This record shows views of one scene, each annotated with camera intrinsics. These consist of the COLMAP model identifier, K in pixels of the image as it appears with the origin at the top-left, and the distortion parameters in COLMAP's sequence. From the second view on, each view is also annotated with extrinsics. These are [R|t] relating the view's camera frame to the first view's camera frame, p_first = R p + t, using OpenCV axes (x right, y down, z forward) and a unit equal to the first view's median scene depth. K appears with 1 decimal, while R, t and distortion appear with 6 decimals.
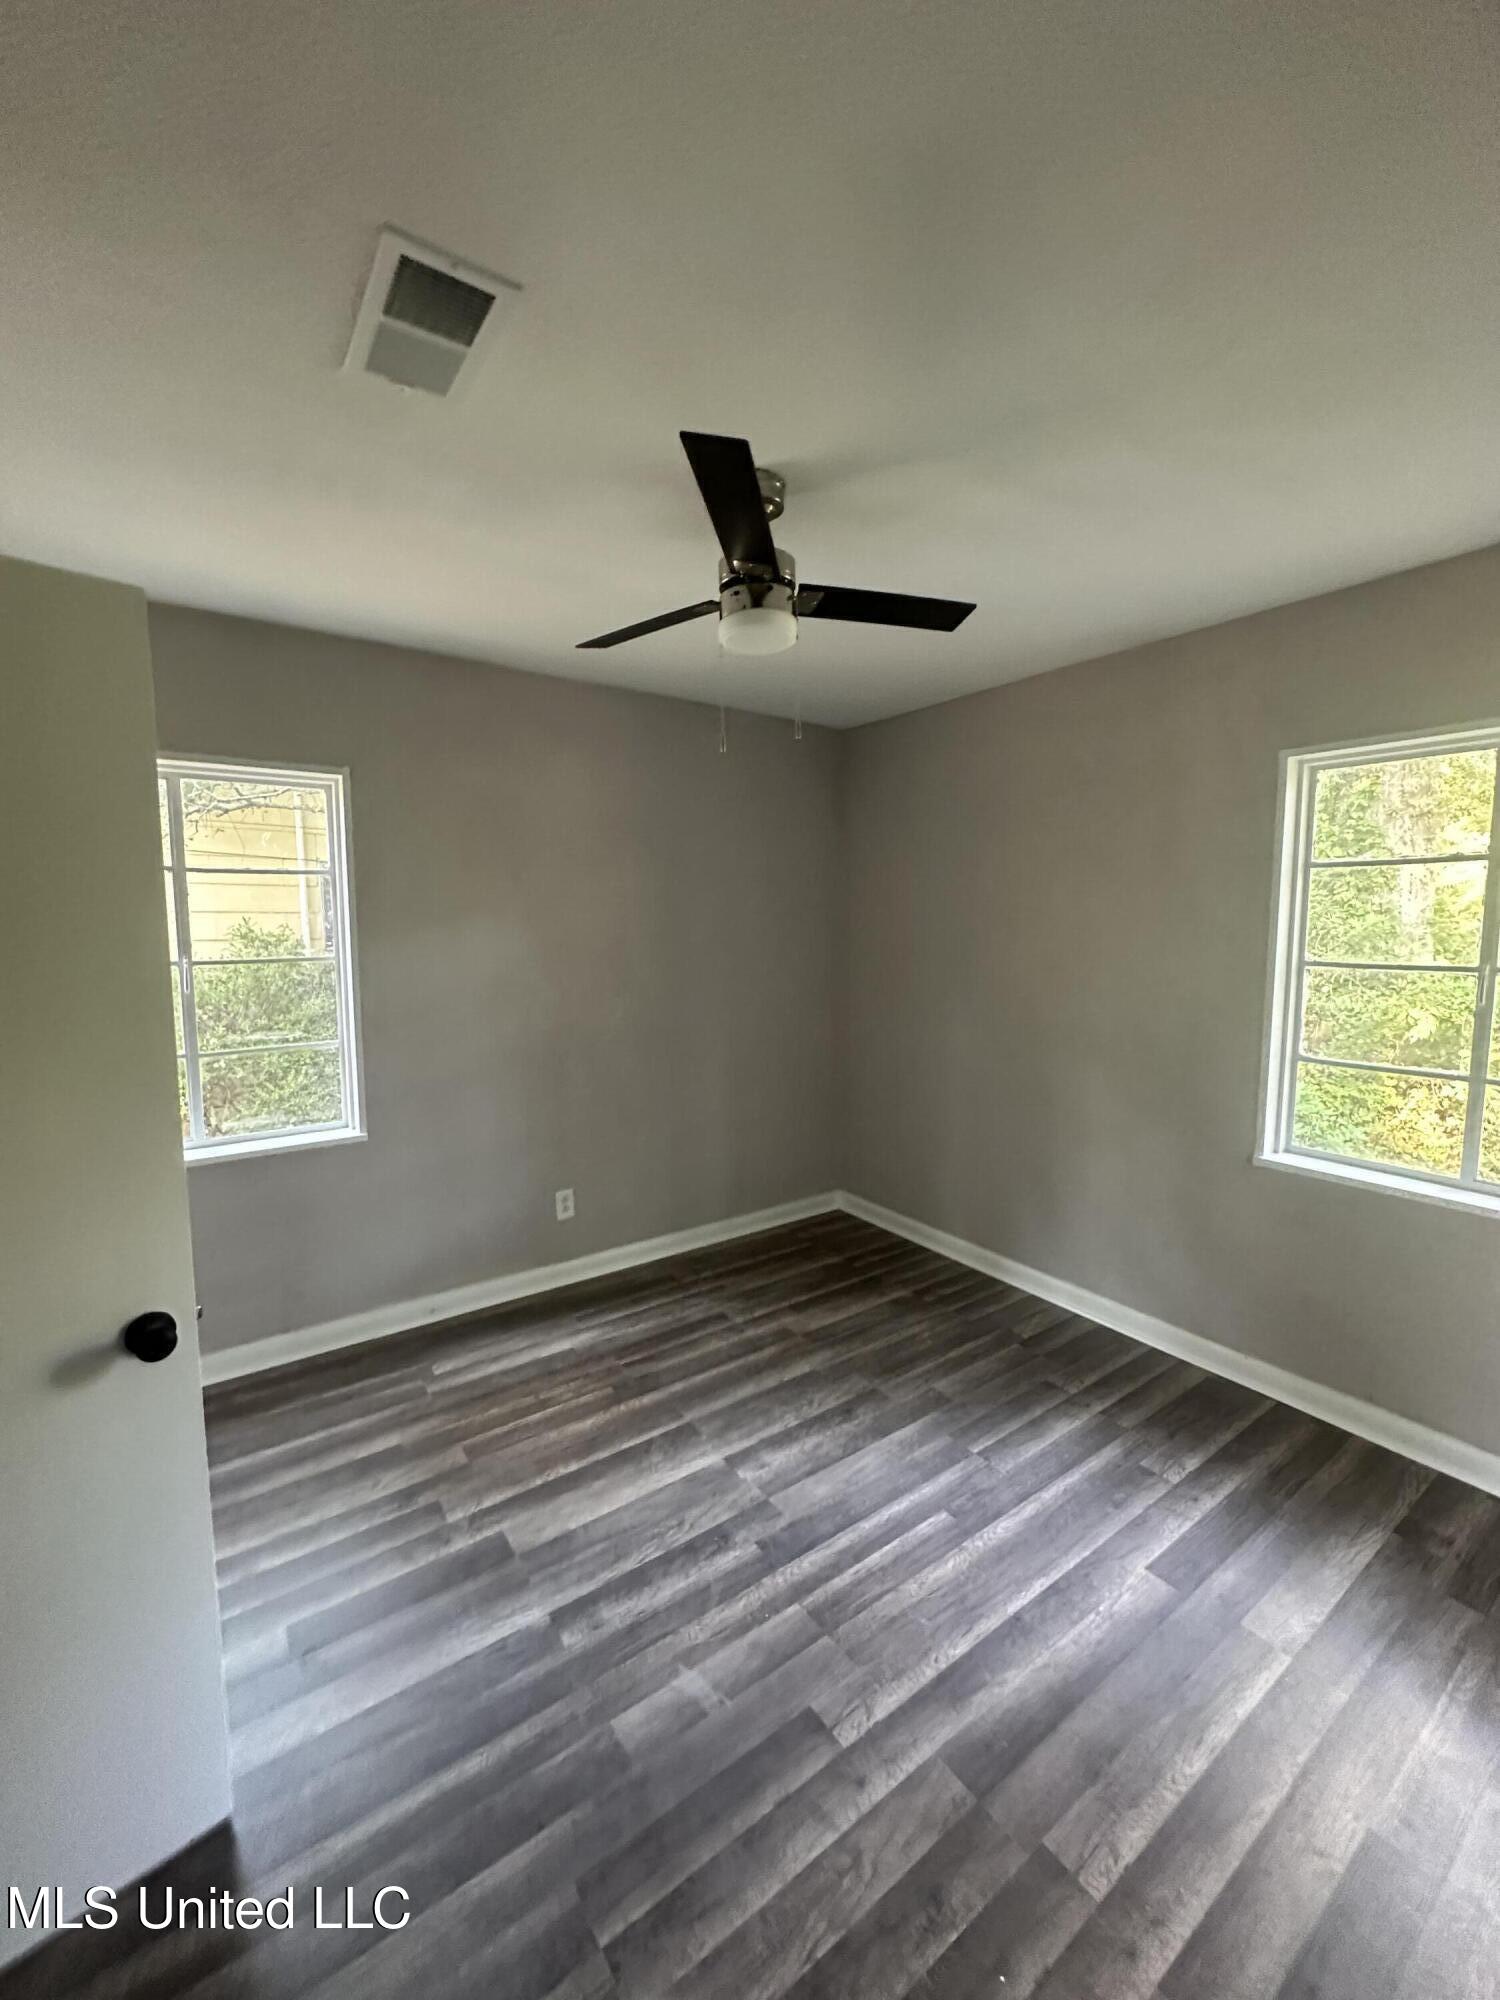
lens RADIAL K [[801.3, 0, 748.1], [0, 801.3, 997.5], [0, 0, 1]] dist [0.006554, 0.000296]
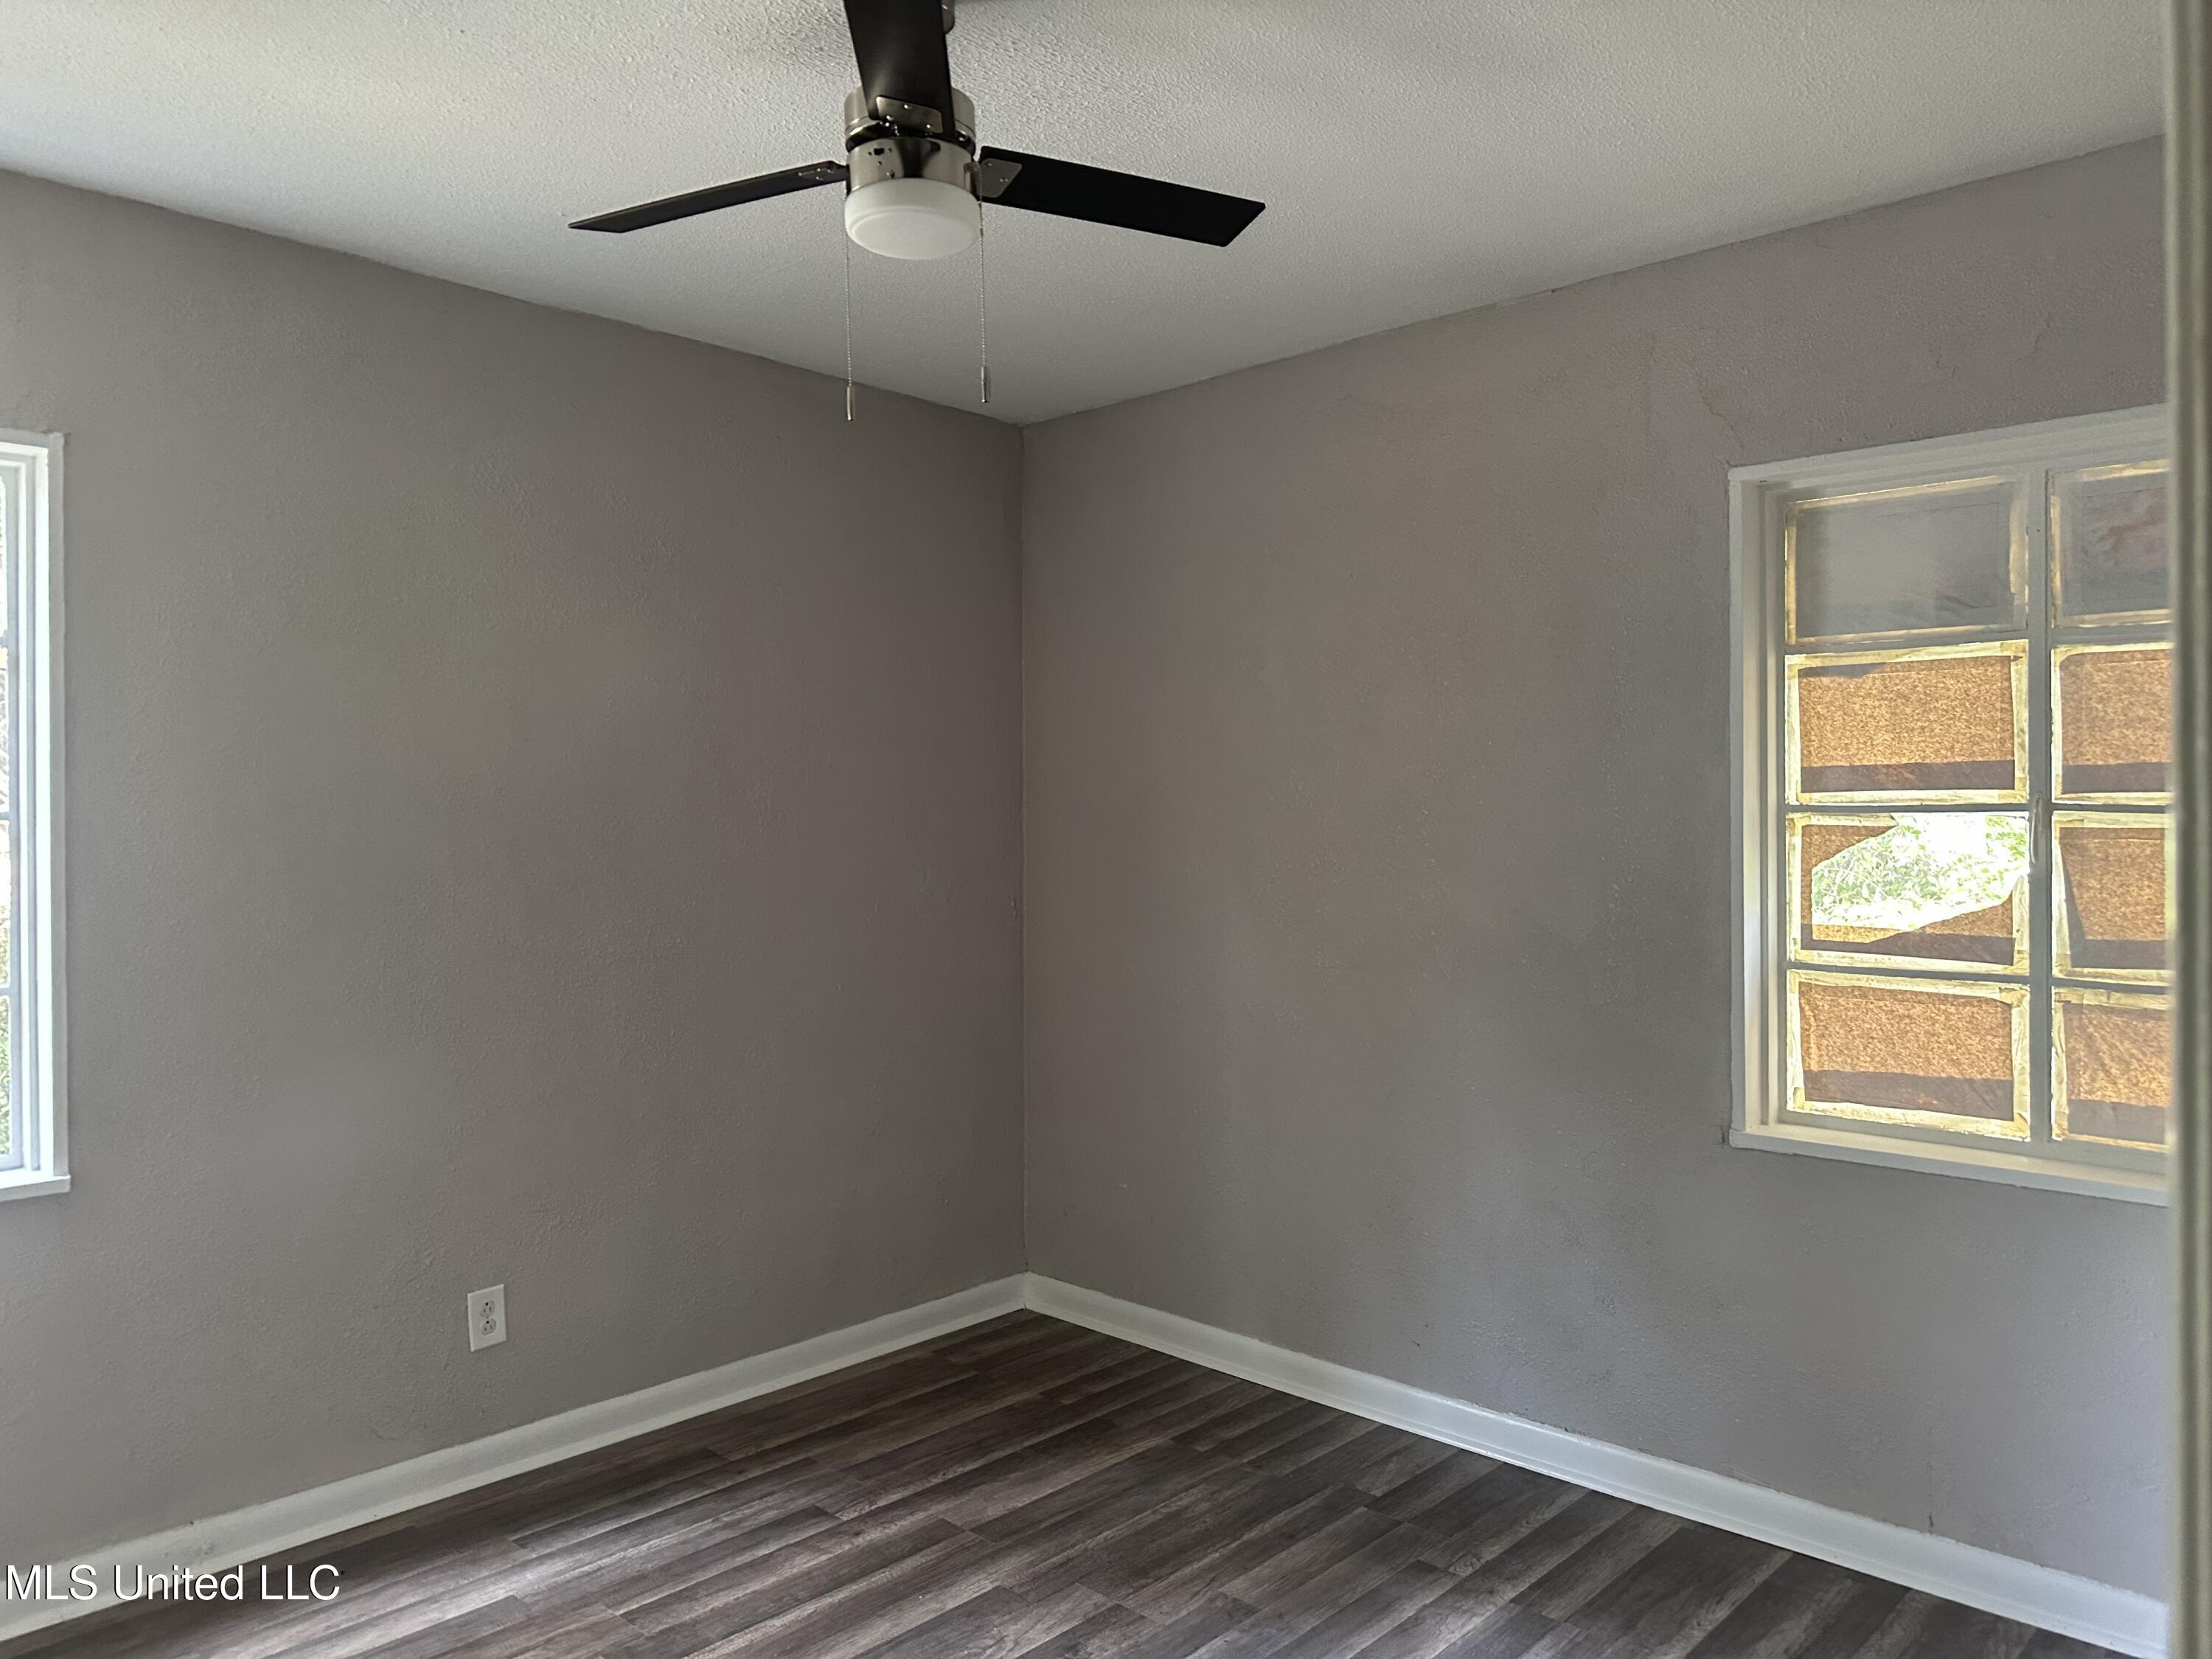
lens RADIAL K [[1565.9, 0, 1103.3], [0, 1565.9, 816.0], [0, 0, 1]] dist [0.049053, -0.057338]
pose [[0.981179, -0.004935, 0.193035, -0.069264], [0.022837, 0.995623, -0.090624, 0.078141], [-0.191743, 0.093327, 0.976998, -0.100546]]
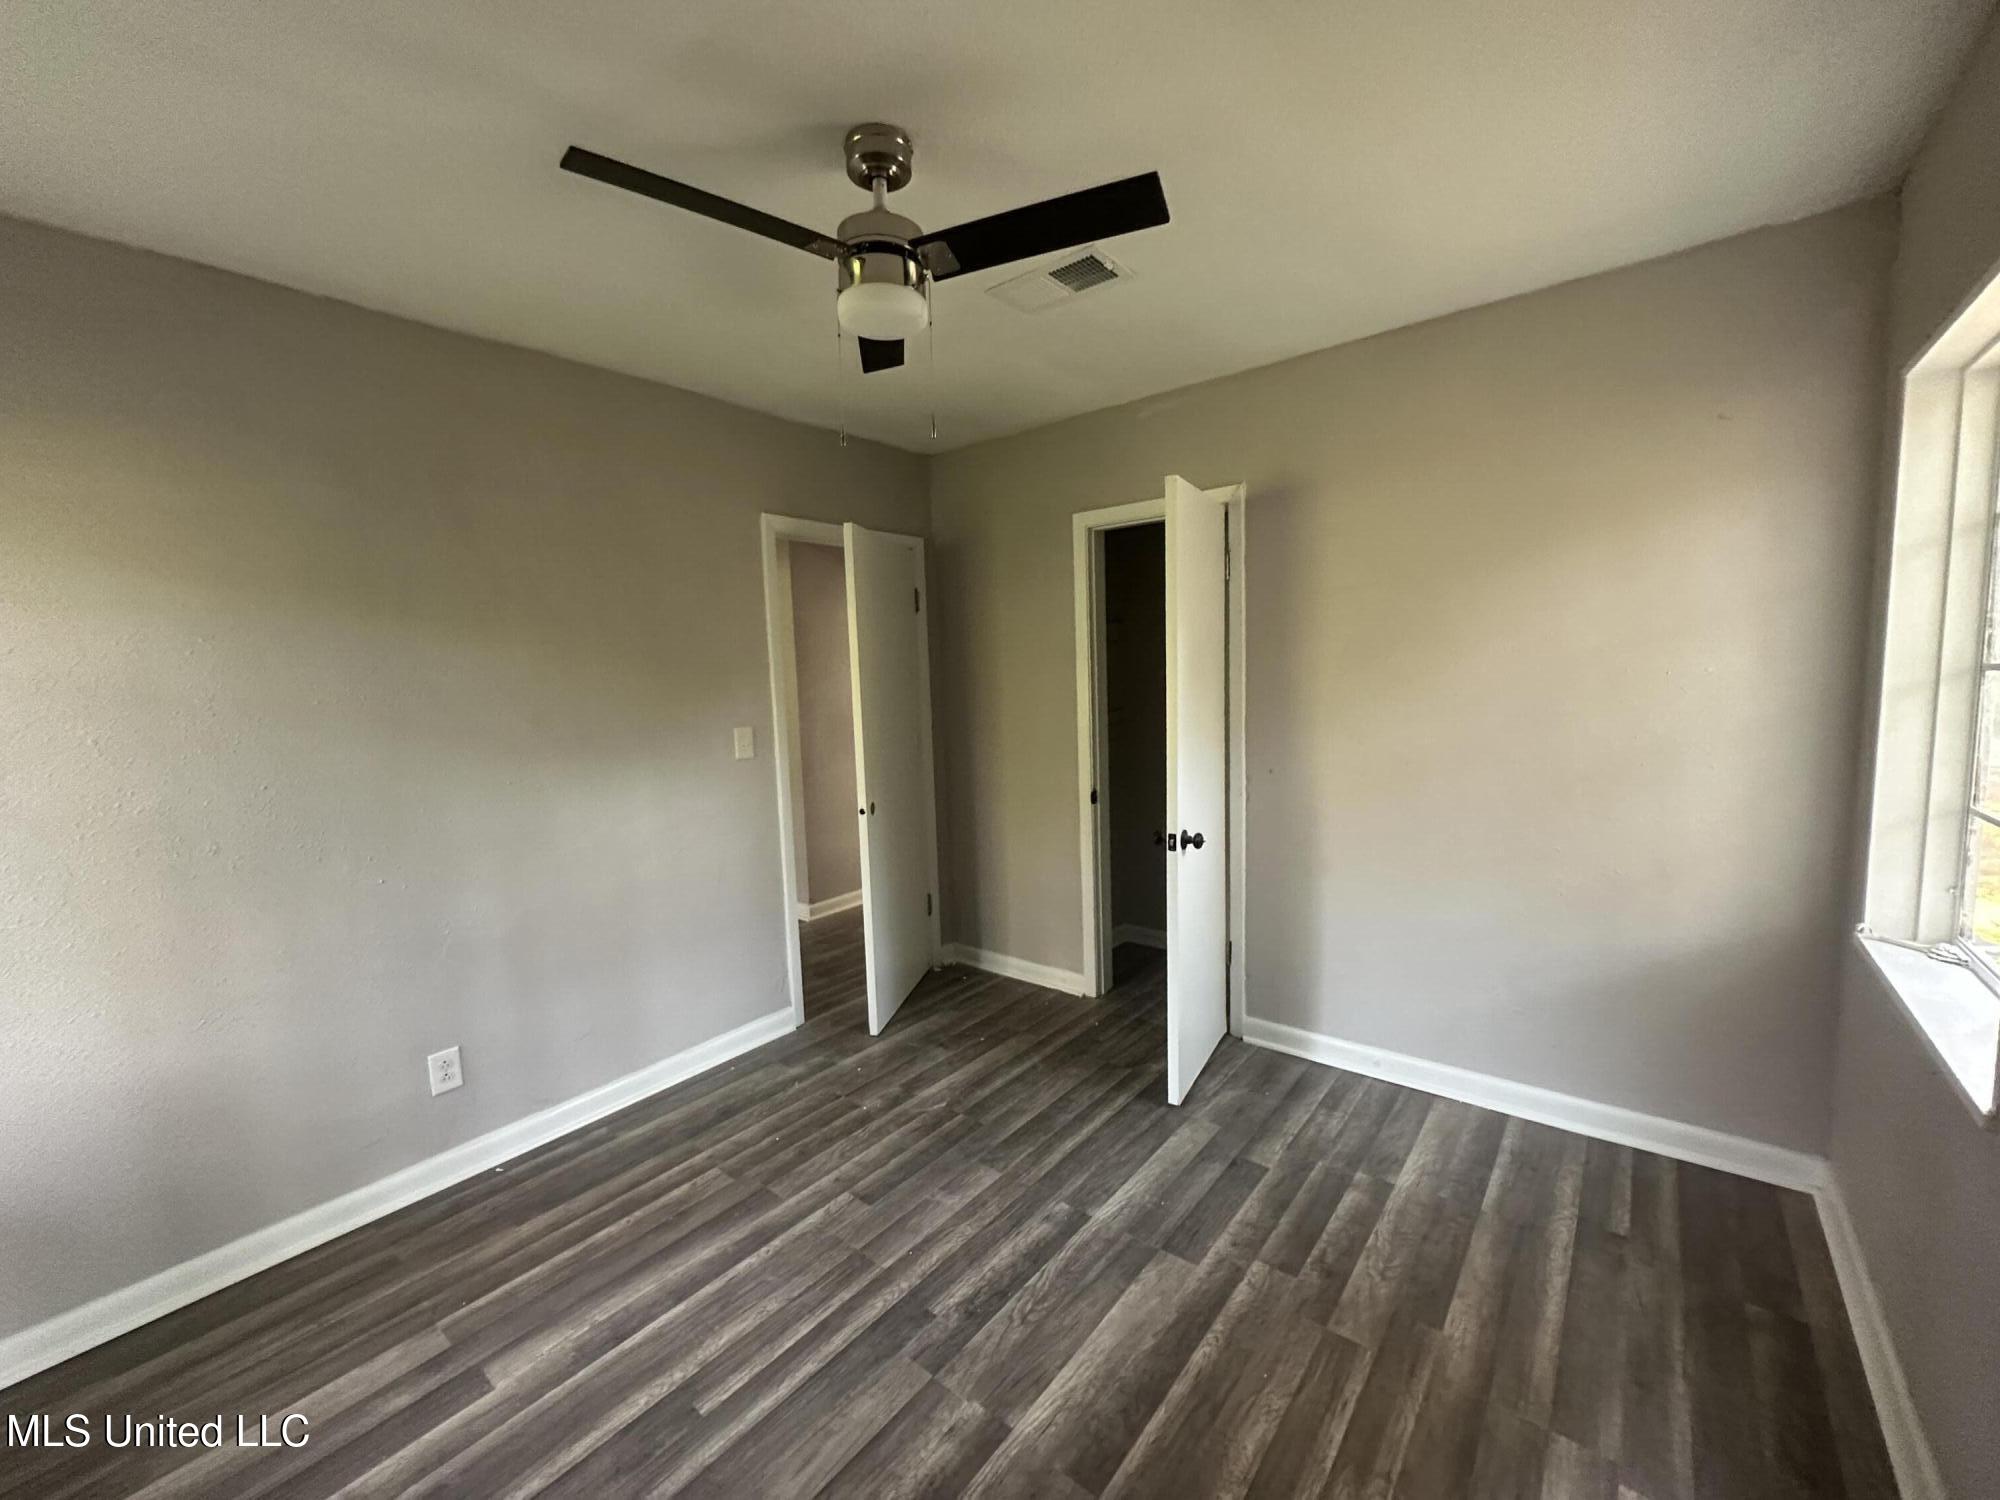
lens RADIAL K [[801.3, 0, 987.2], [0, 801.3, 749.0], [0, 0, 1]] dist [0.006554, 0.000296]
pose [[-0.966770, 0.061199, -0.248215, 0.140185], [0.012505, 0.981083, 0.193186, -0.134853], [0.255342, 0.183662, -0.949246, 1.767264]]
